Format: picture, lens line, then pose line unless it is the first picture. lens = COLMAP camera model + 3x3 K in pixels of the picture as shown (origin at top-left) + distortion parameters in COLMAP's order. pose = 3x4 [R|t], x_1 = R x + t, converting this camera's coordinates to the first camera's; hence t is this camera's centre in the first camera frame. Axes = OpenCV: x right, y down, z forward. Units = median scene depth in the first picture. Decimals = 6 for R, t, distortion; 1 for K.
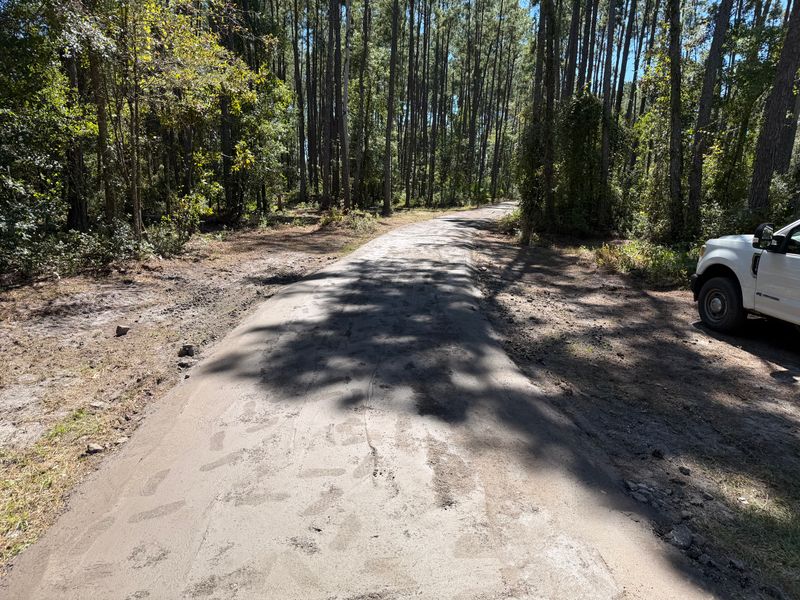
lens RADIAL K [[568.0, 0, 400.0], [0, 568.0, 300.0], [0, 0, 1]] dist [0.080200, -0.125477]
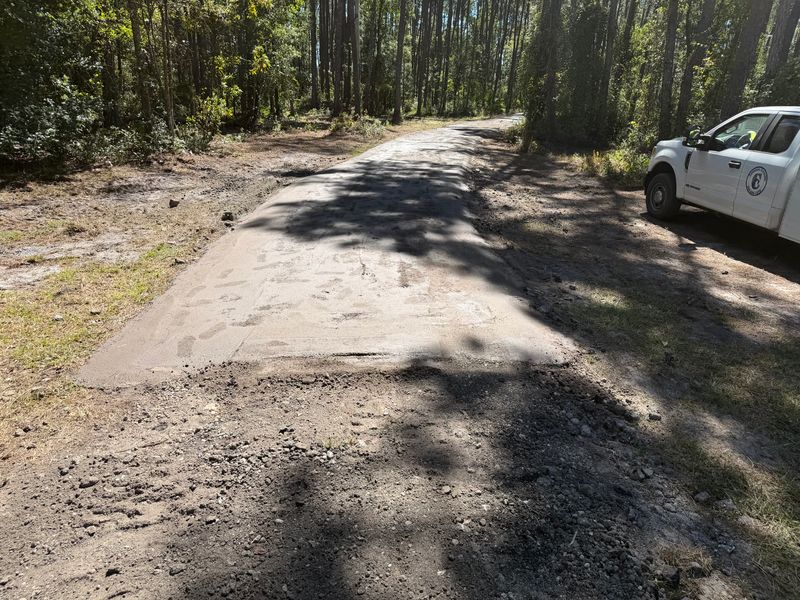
lens RADIAL K [[568.0, 0, 400.0], [0, 568.0, 300.0], [0, 0, 1]] dist [0.080200, -0.125477]
pose [[0.999554, 0.023662, -0.018195, 0.028960], [-0.020759, 0.989086, 0.145871, 0.046137], [0.021448, -0.145428, 0.989136, -0.184179]]
